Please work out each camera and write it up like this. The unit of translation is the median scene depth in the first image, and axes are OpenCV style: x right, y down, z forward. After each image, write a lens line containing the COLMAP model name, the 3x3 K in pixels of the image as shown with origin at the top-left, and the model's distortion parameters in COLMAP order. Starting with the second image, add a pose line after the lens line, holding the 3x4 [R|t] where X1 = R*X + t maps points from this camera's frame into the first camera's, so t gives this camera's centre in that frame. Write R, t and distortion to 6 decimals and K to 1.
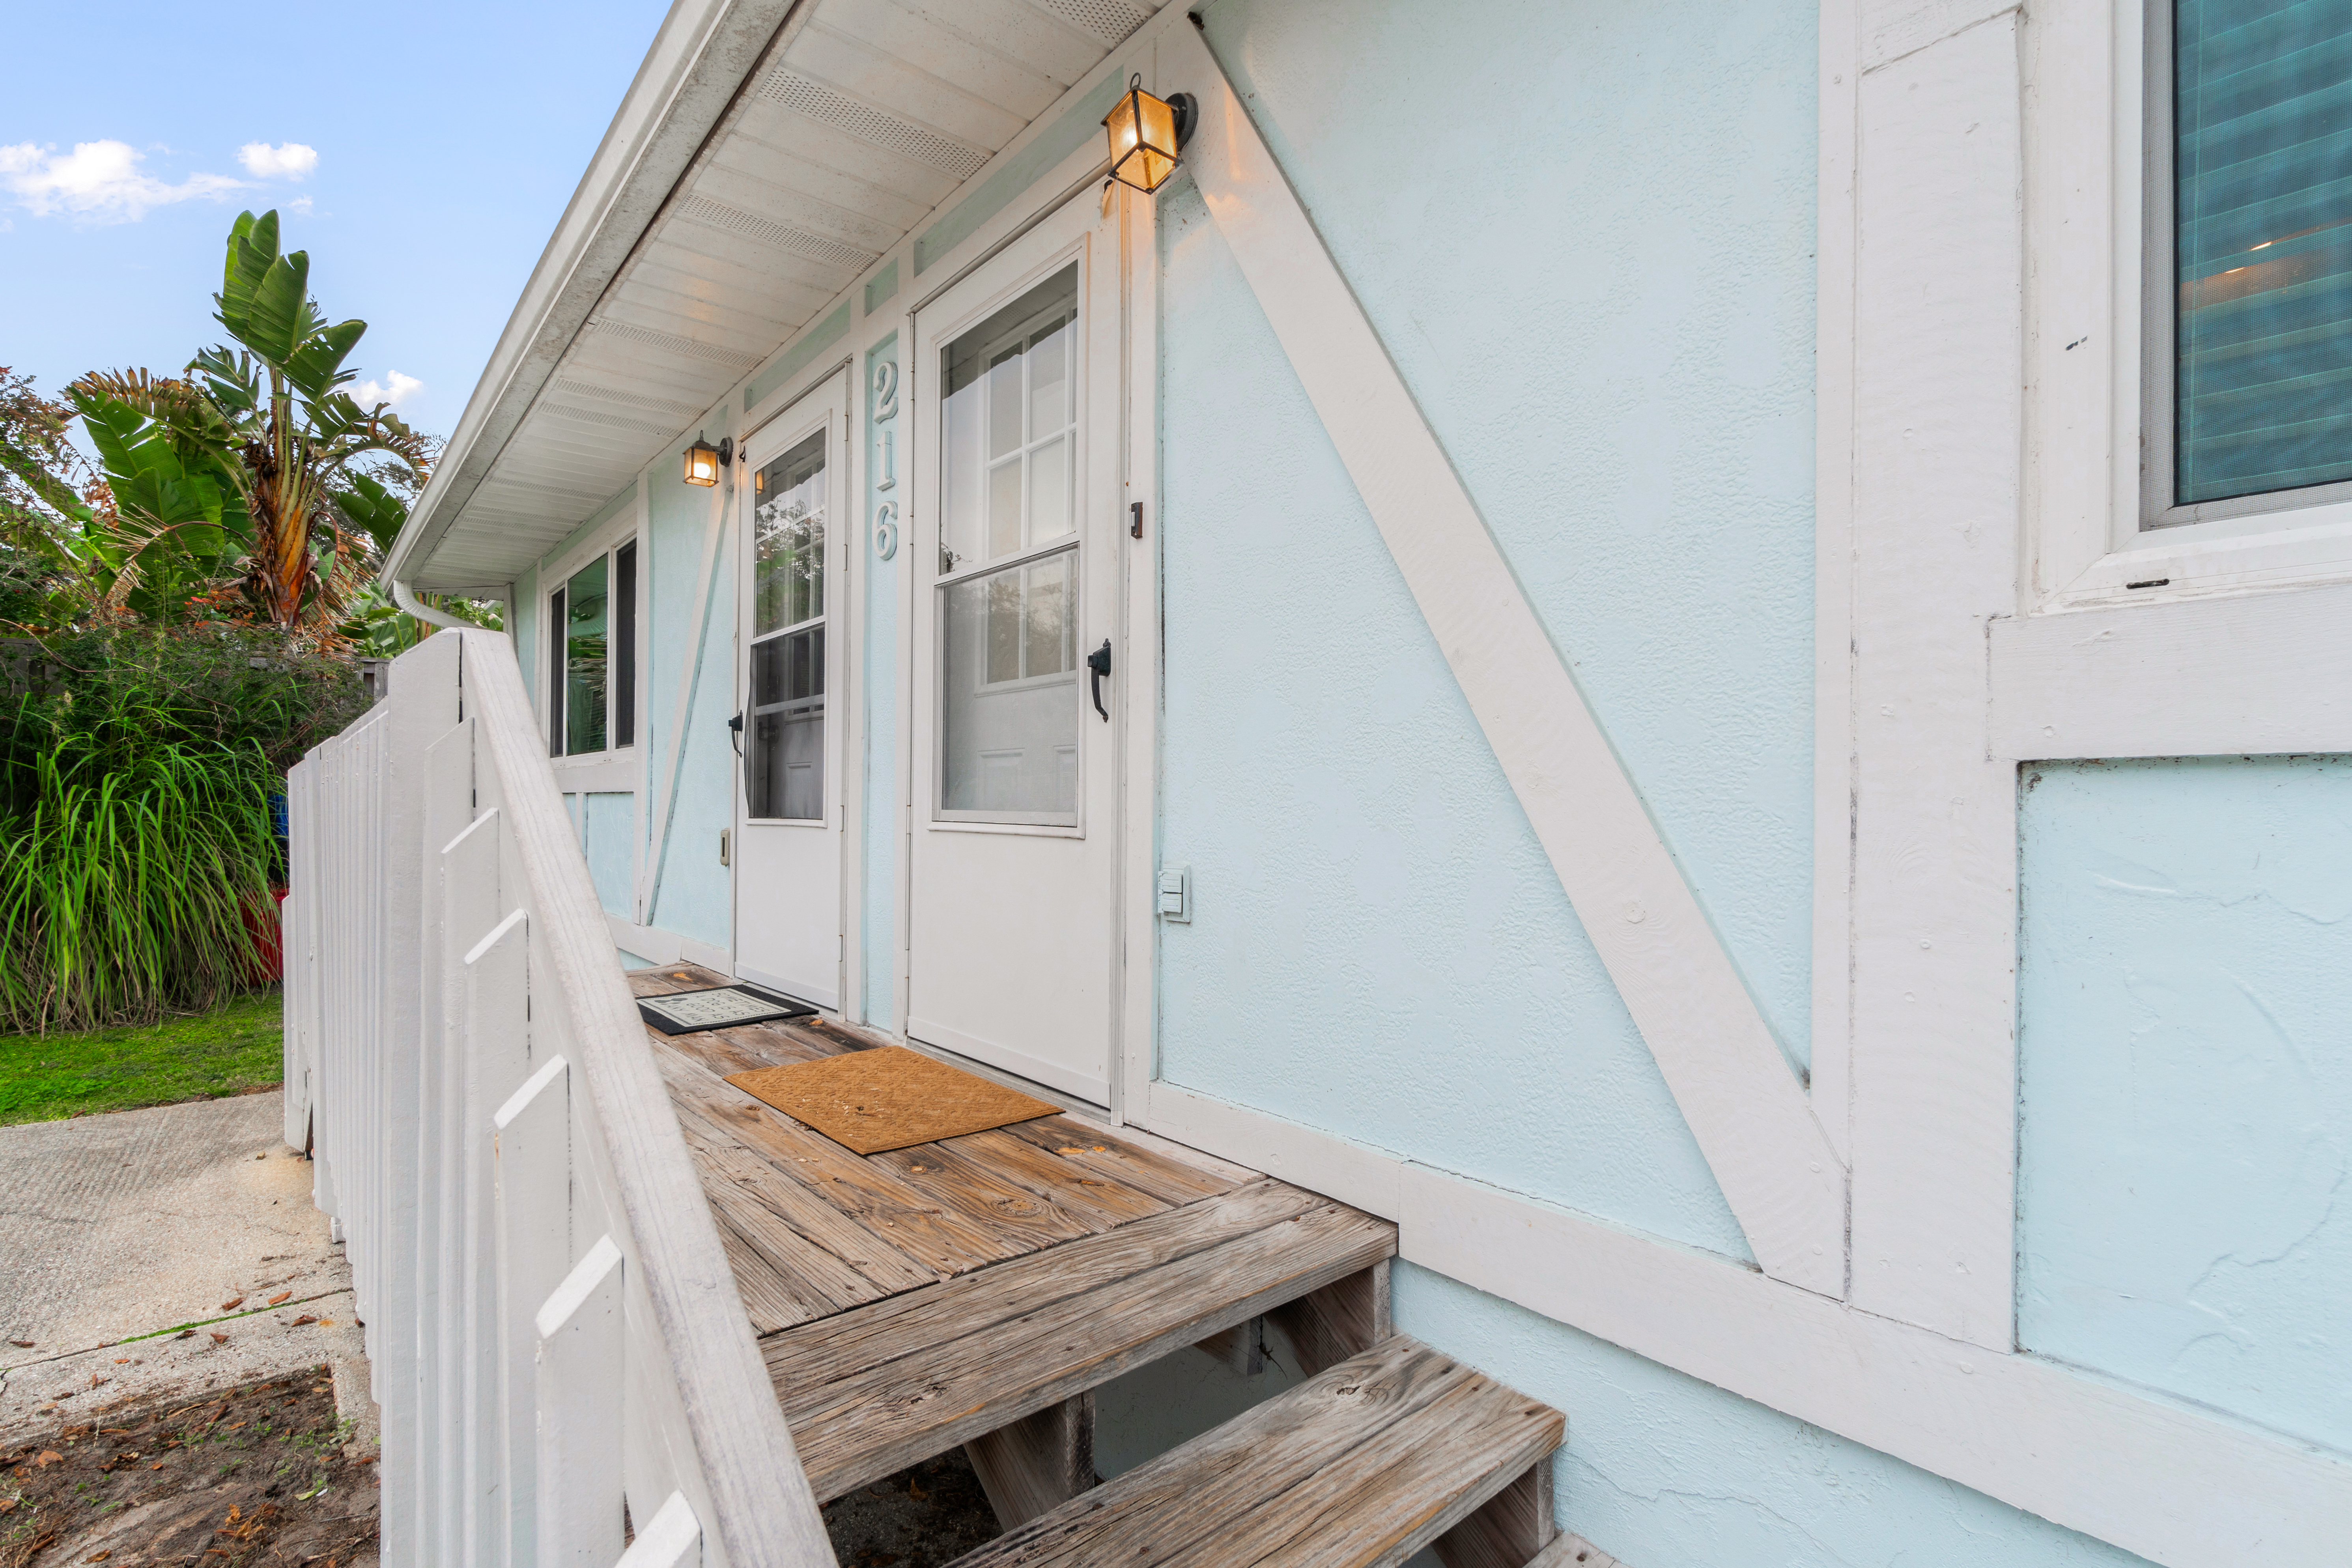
lens RADIAL K [[1059.3, 0, 1168.4], [0, 1059.3, 766.8], [0, 0, 1]] dist [0.002465, 0.000463]
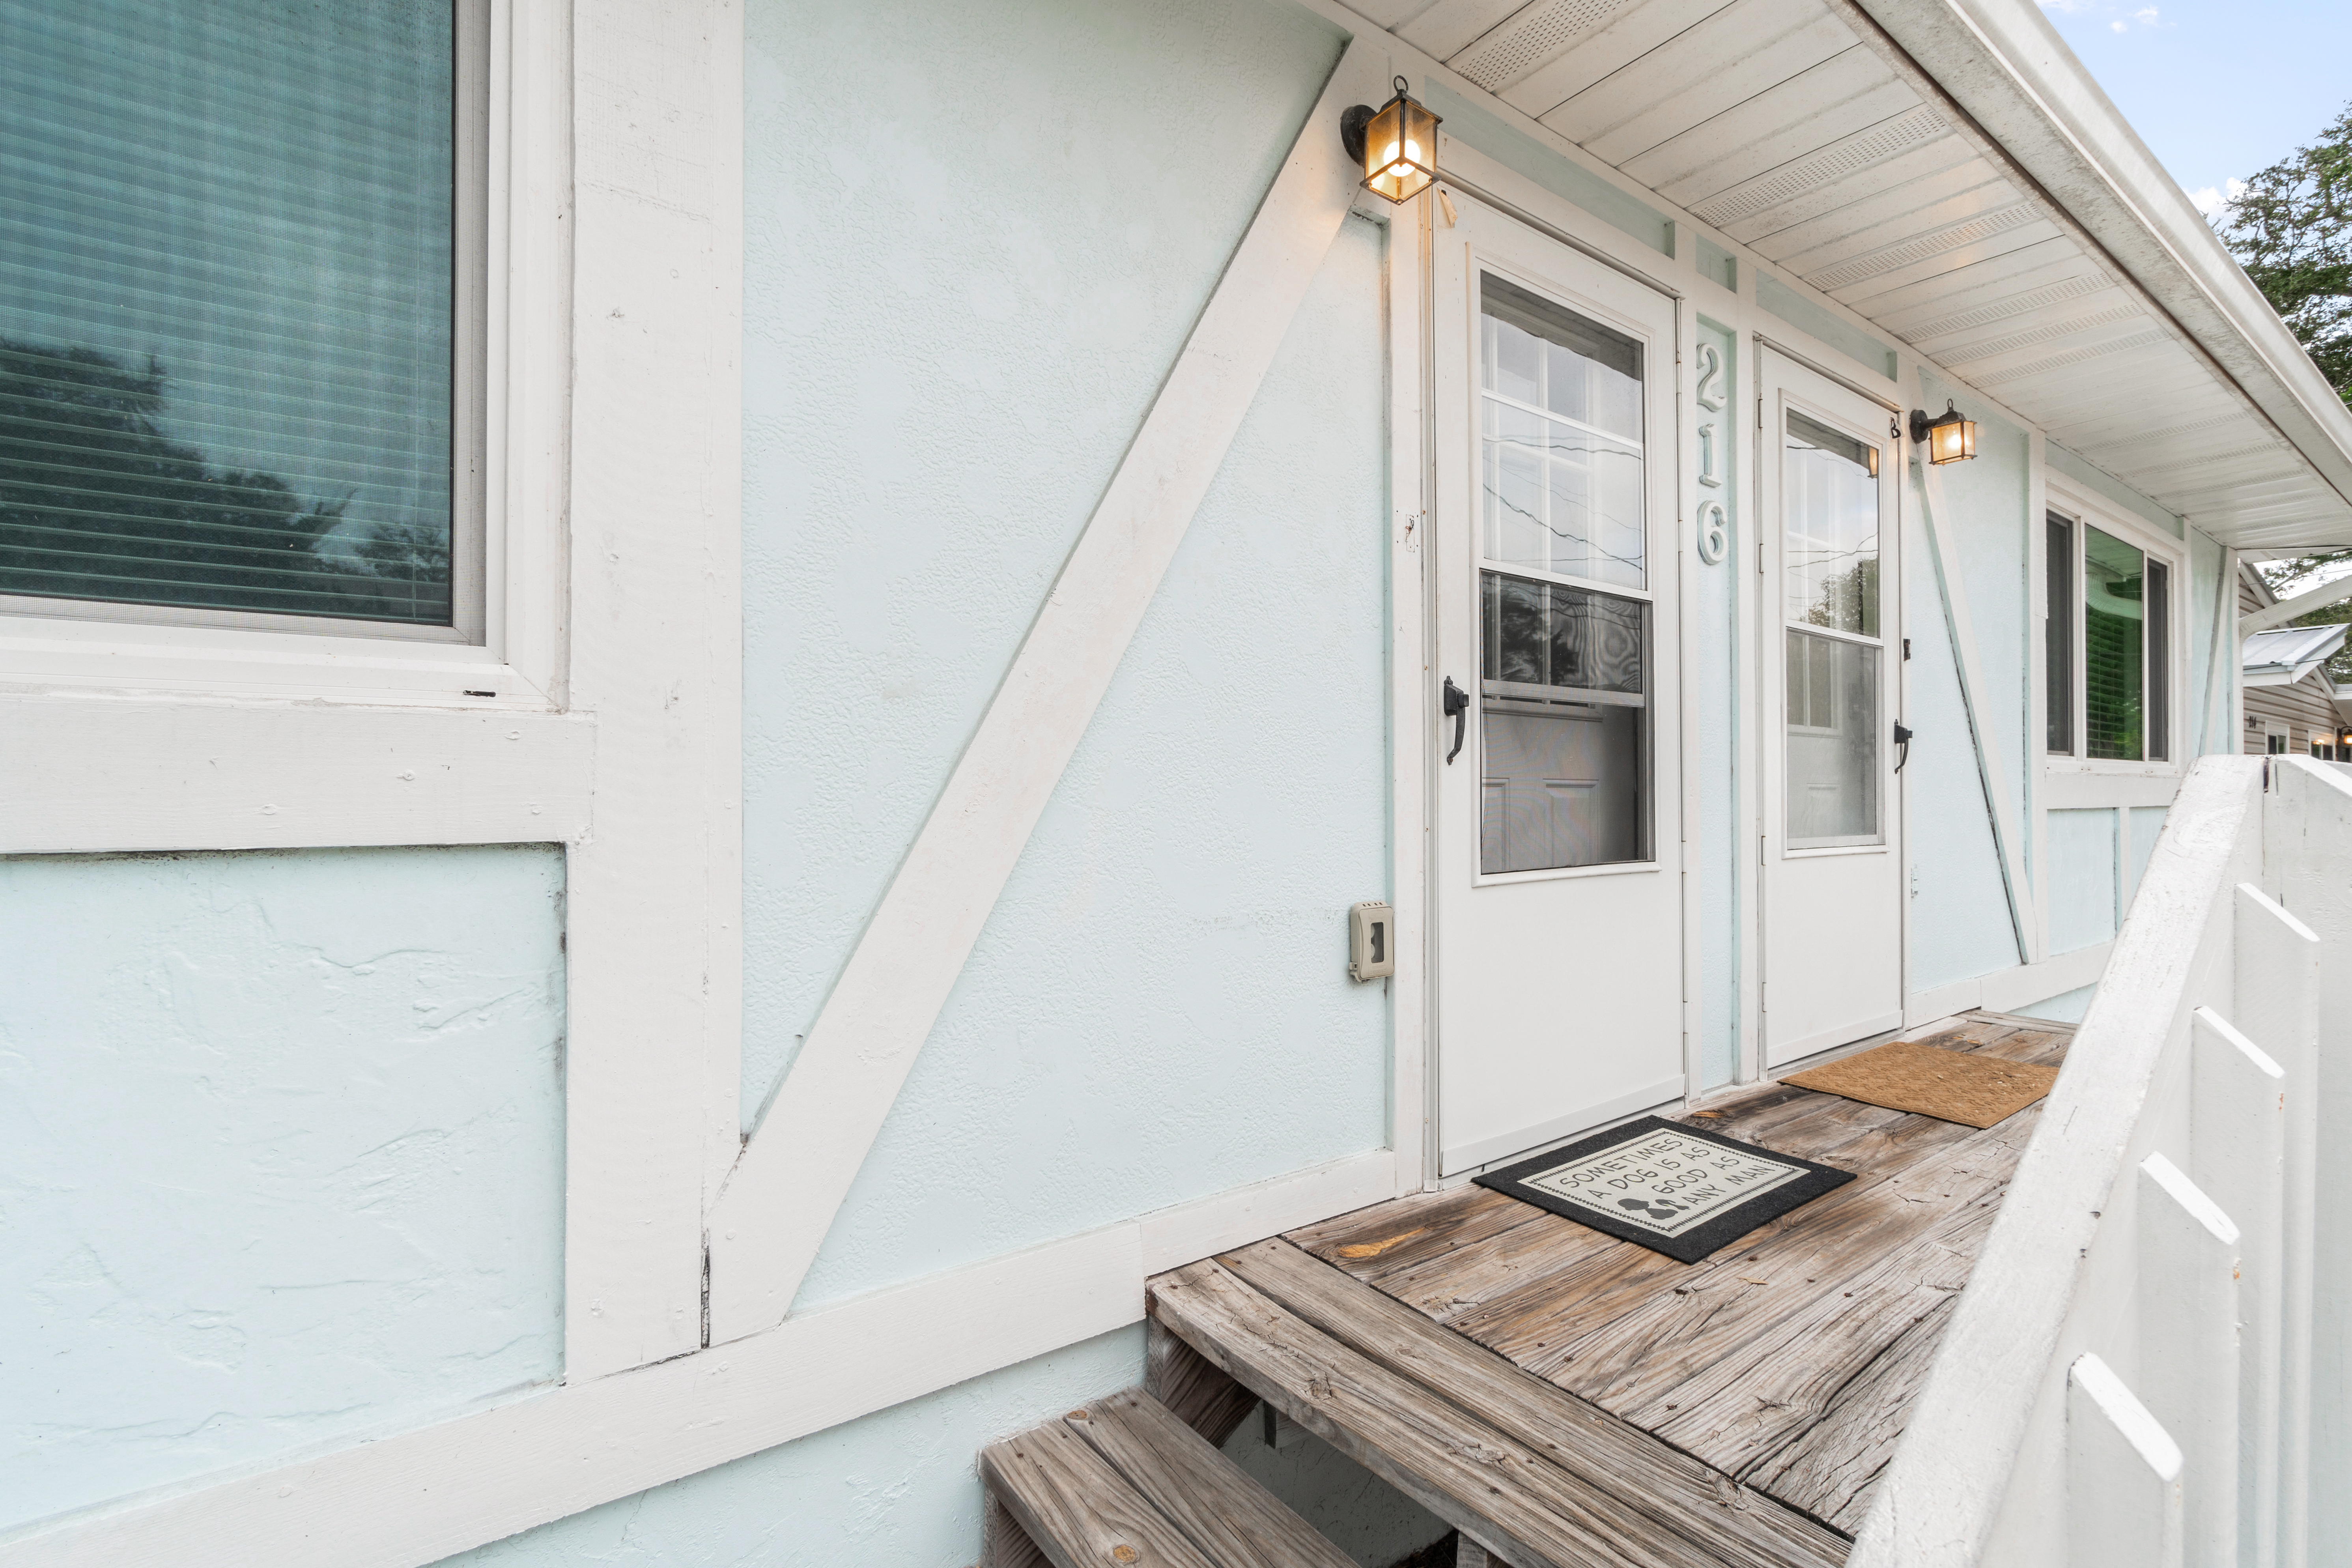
lens RADIAL K [[1059.3, 0, 1168.1], [0, 1059.3, 783.2], [0, 0, 1]] dist [0.002465, 0.000463]
pose [[0.060428, -0.001752, 0.998171, -1.511247], [0.007724, 0.999969, 0.001288, -0.004123], [-0.998143, 0.007632, 0.060440, 1.763562]]
